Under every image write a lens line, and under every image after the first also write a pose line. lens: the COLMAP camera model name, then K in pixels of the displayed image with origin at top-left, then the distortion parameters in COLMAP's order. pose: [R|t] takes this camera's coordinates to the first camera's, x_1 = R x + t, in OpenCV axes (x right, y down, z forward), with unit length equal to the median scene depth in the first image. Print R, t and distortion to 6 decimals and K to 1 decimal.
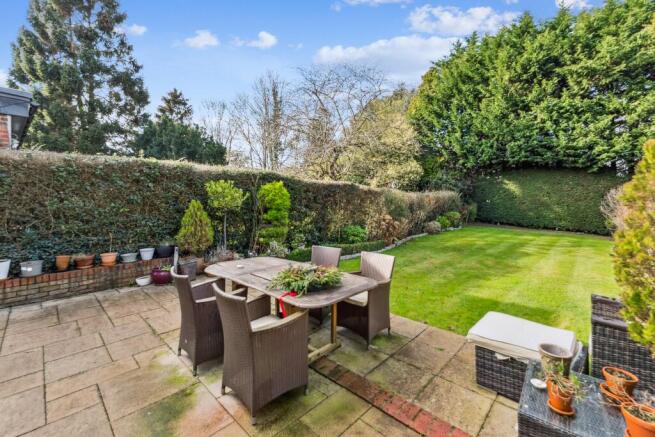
lens RADIAL K [[274.9, 0, 337.1], [0, 274.9, 202.3], [0, 0, 1]] dist [0.004153, 0.000814]
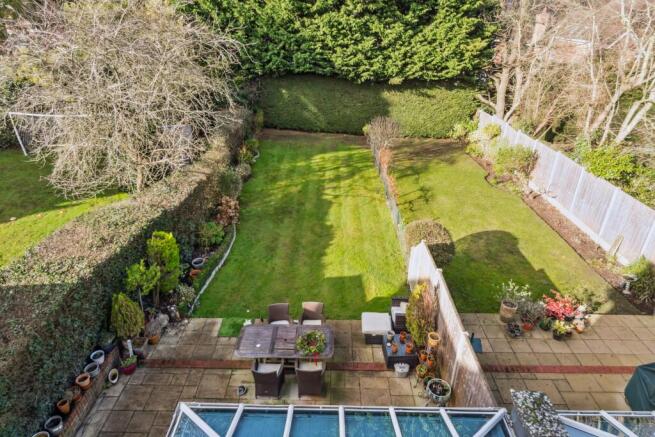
lens RADIAL K [[392.0, 0, 327.6], [0, 392.0, 218.8], [0, 0, 1]] dist [-0.002411, 0.000250]
pose [[0.739156, -0.303011, 0.601525, -0.289799], [-0.014407, 0.885770, 0.463900, -0.374492], [-0.673380, -0.351561, 0.650357, -0.144841]]
